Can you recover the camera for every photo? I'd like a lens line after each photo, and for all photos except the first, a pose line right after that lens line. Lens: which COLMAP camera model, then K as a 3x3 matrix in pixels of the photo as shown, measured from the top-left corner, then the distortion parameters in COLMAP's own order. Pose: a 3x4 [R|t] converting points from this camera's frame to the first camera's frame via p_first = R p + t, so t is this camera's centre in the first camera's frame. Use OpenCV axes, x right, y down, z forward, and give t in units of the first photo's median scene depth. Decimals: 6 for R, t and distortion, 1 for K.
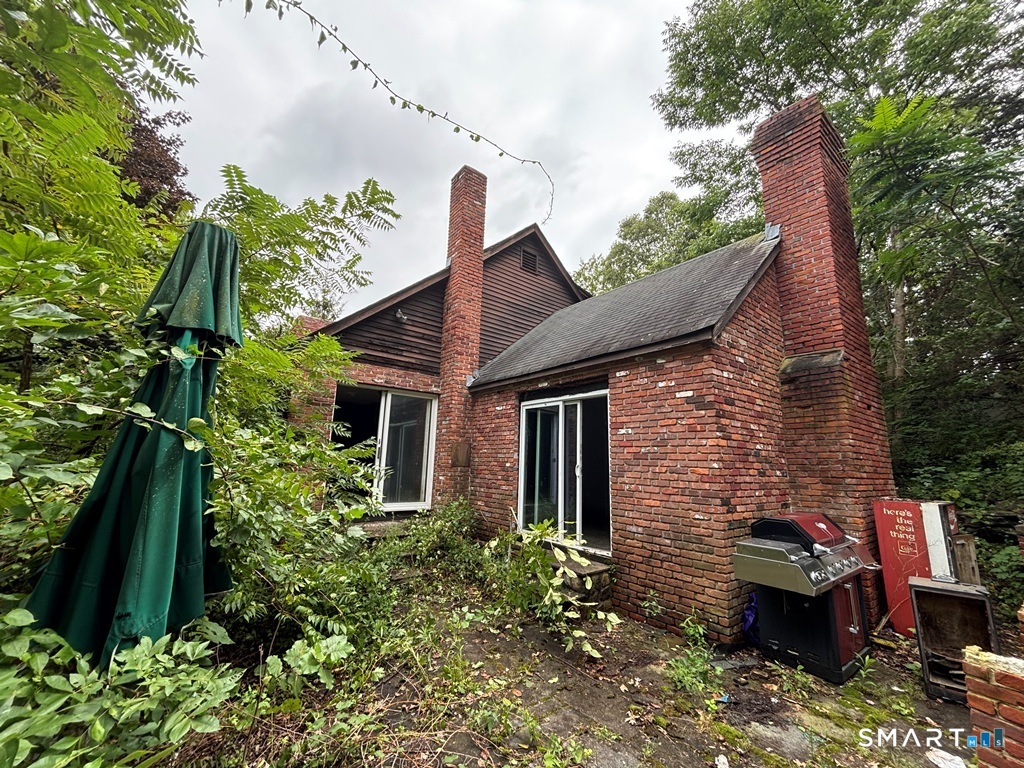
lens RADIAL K [[414.9, 0, 512.3], [0, 414.9, 384.7], [0, 0, 1]] dist [-0.001030, -0.000198]
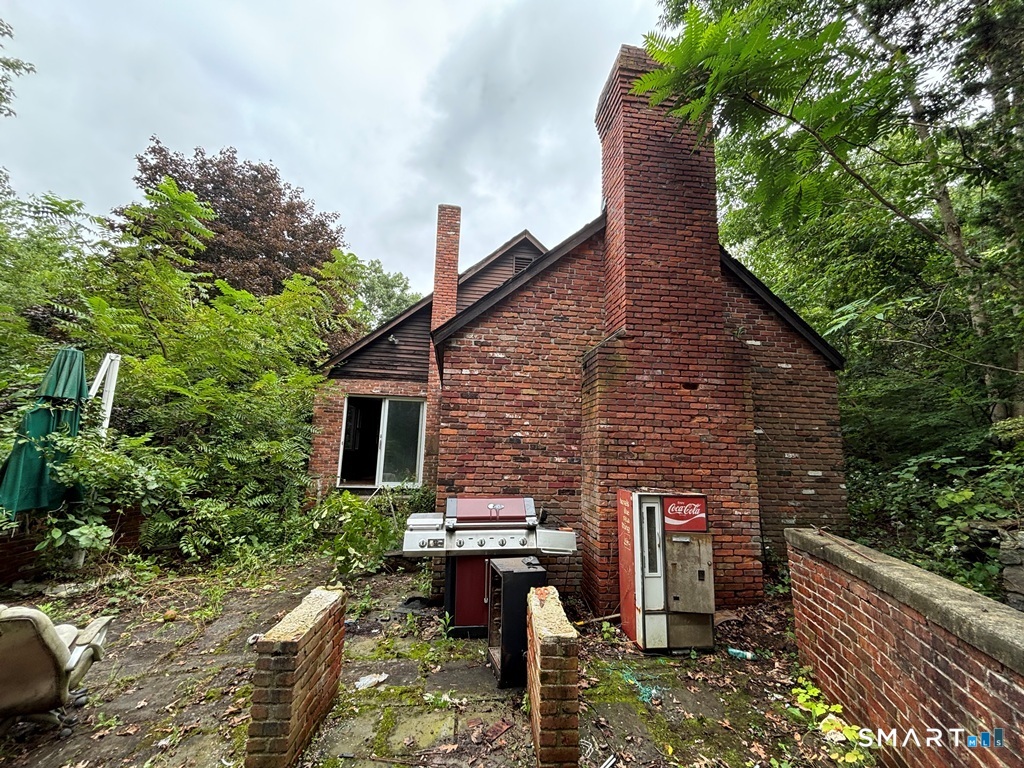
lens RADIAL K [[414.9, 0, 511.4], [0, 414.9, 383.7], [0, 0, 1]] dist [-0.001030, -0.000198]
pose [[0.865014, -0.085333, -0.494437, 0.685034], [0.093637, 0.995574, -0.008006, 0.016998], [0.492932, -0.039373, 0.869176, 0.043749]]
